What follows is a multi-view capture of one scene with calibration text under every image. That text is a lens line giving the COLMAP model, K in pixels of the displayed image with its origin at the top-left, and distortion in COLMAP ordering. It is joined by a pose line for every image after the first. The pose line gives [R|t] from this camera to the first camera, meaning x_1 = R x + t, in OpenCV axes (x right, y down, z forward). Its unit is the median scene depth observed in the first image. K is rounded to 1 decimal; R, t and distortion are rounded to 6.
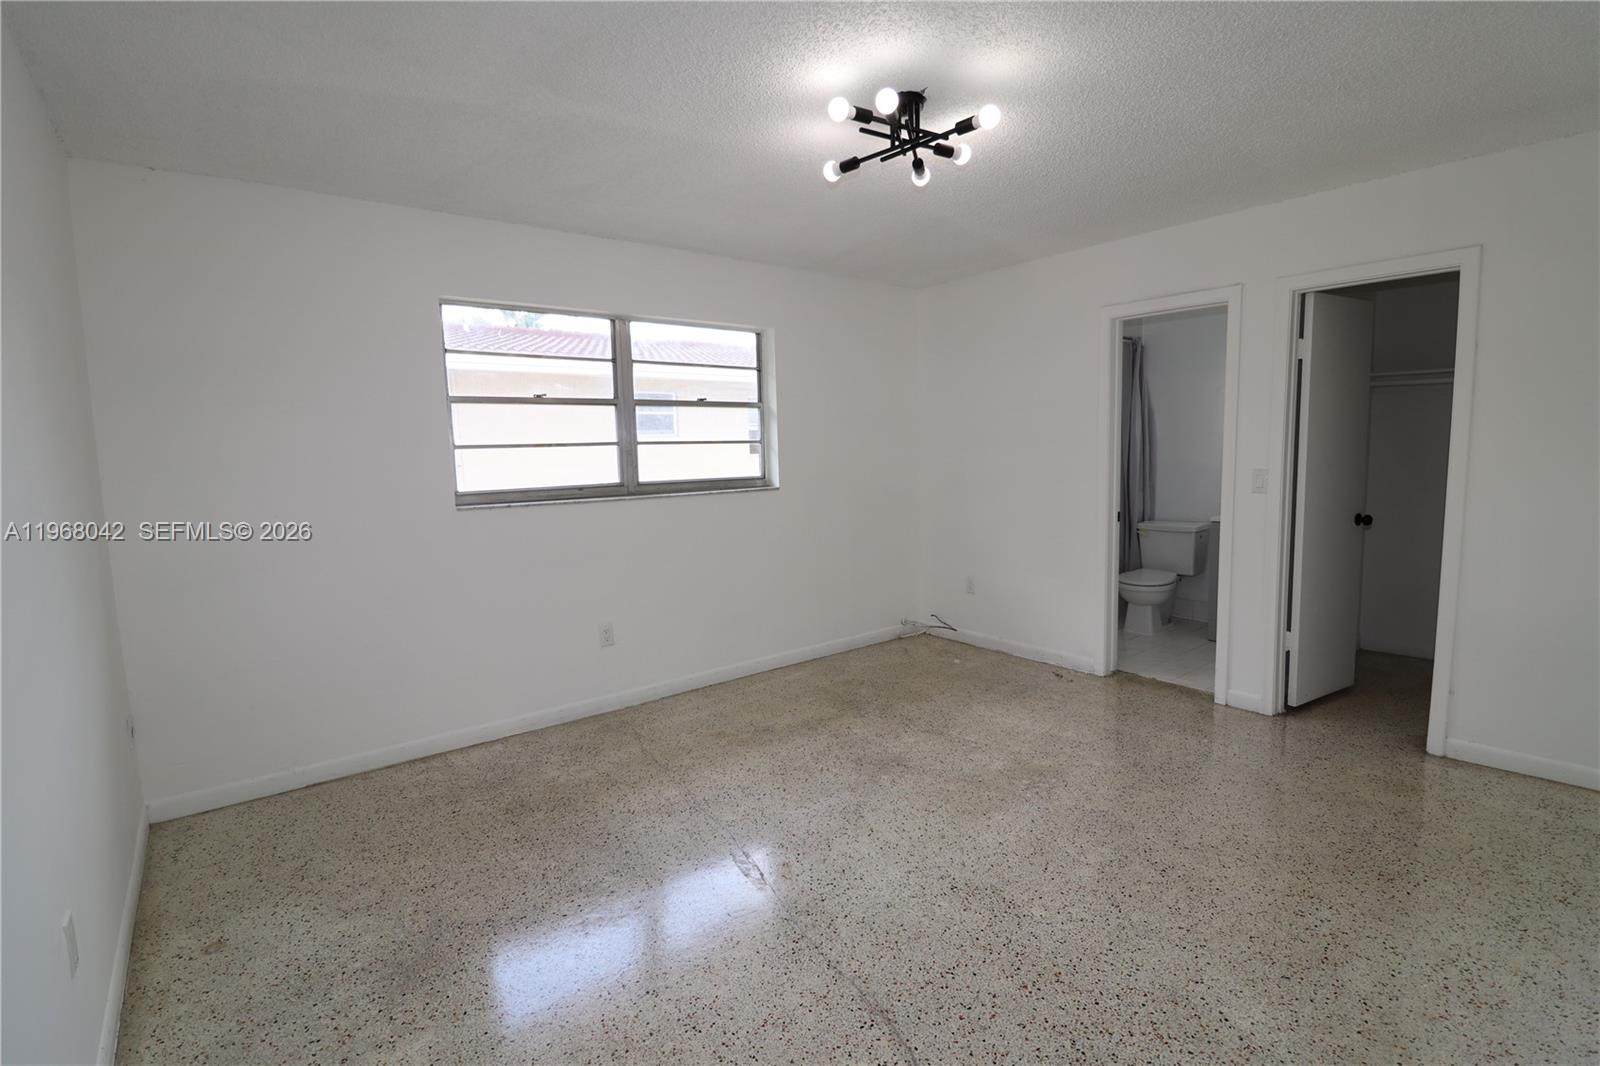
lens RADIAL K [[735.5, 0, 799.2], [0, 735.5, 528.7], [0, 0, 1]] dist [-0.005747, -0.010068]
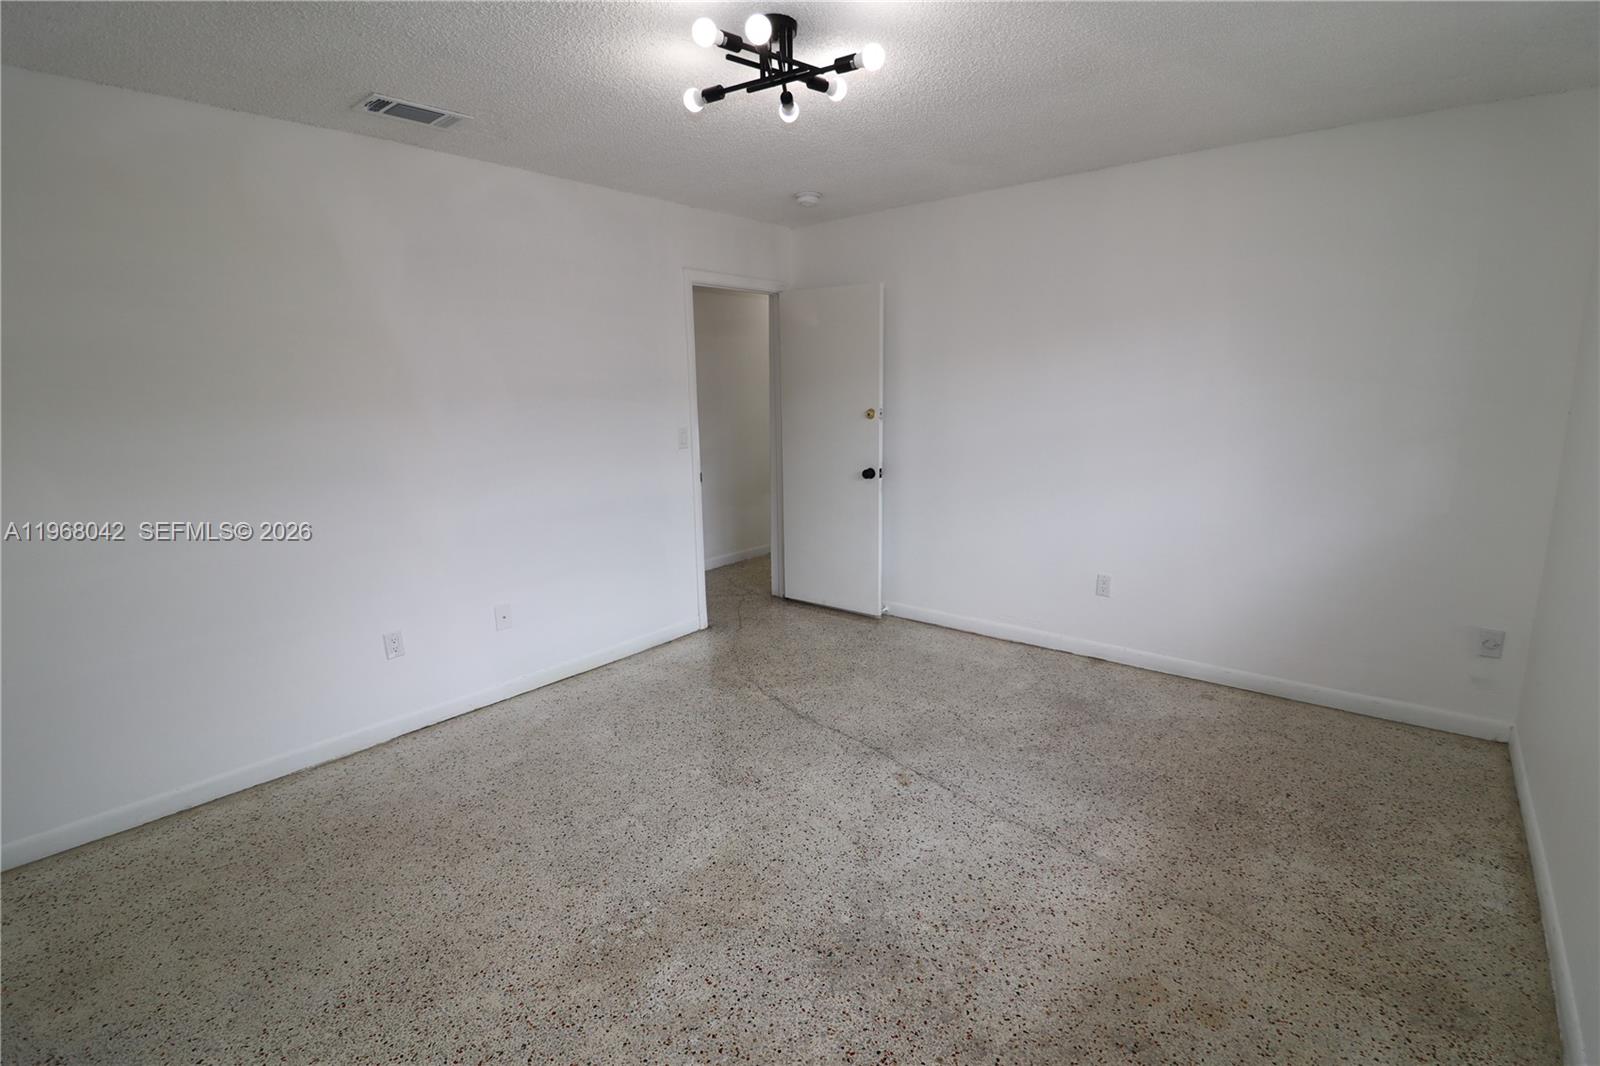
lens RADIAL K [[735.5, 0, 801.2], [0, 735.5, 532.5], [0, 0, 1]] dist [-0.005747, -0.010068]
pose [[-0.976709, 0.082545, -0.198053, 0.290319], [0.018087, 0.951427, 0.307342, -0.226670], [0.213803, 0.296601, -0.930761, 1.689932]]
